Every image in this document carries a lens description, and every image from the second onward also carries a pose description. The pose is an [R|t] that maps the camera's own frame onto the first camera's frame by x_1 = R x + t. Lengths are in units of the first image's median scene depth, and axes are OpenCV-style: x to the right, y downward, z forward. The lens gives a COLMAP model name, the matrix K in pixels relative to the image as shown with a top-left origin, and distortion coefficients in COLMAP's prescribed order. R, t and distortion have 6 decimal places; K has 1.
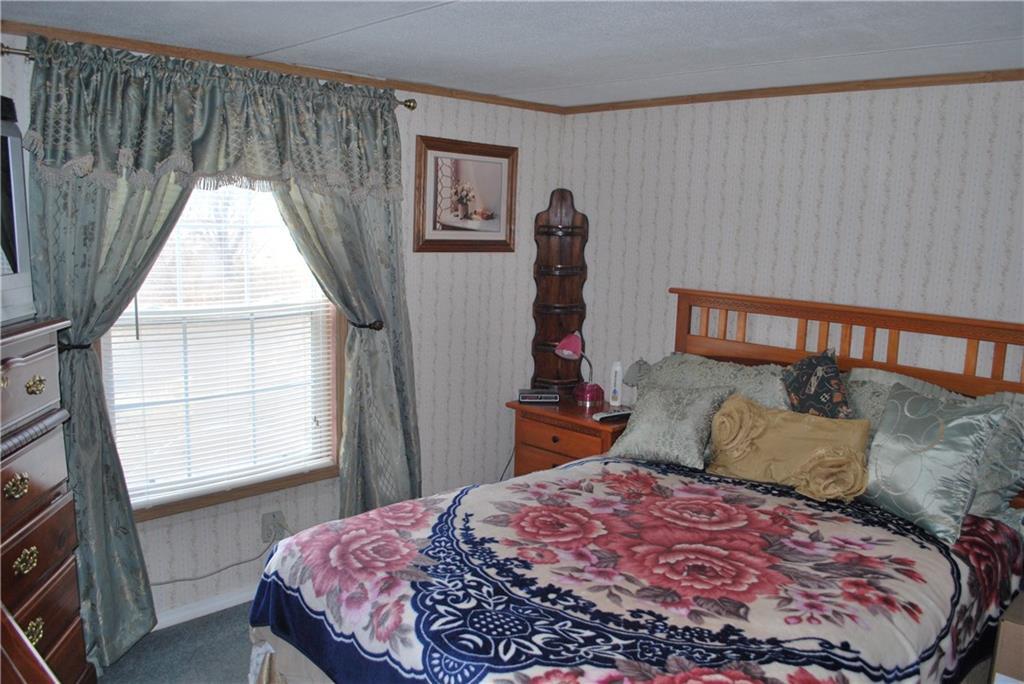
lens RADIAL K [[808.9, 0, 530.4], [0, 808.9, 347.1], [0, 0, 1]] dist [-0.081856, 0.006828]
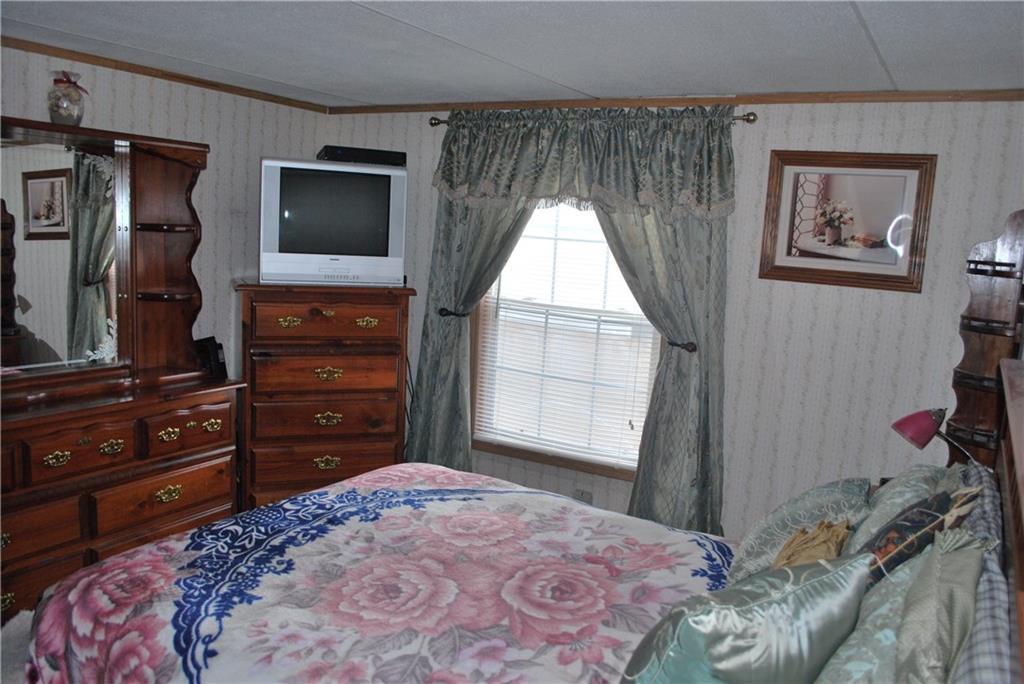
lens RADIAL K [[808.9, 0, 530.4], [0, 808.9, 347.1], [0, 0, 1]] dist [-0.081856, 0.006828]
pose [[0.266611, 0.124806, -0.955689, 0.804141], [-0.198216, 0.977484, 0.072355, -0.068047], [0.943201, 0.170142, 0.285347, 0.618663]]
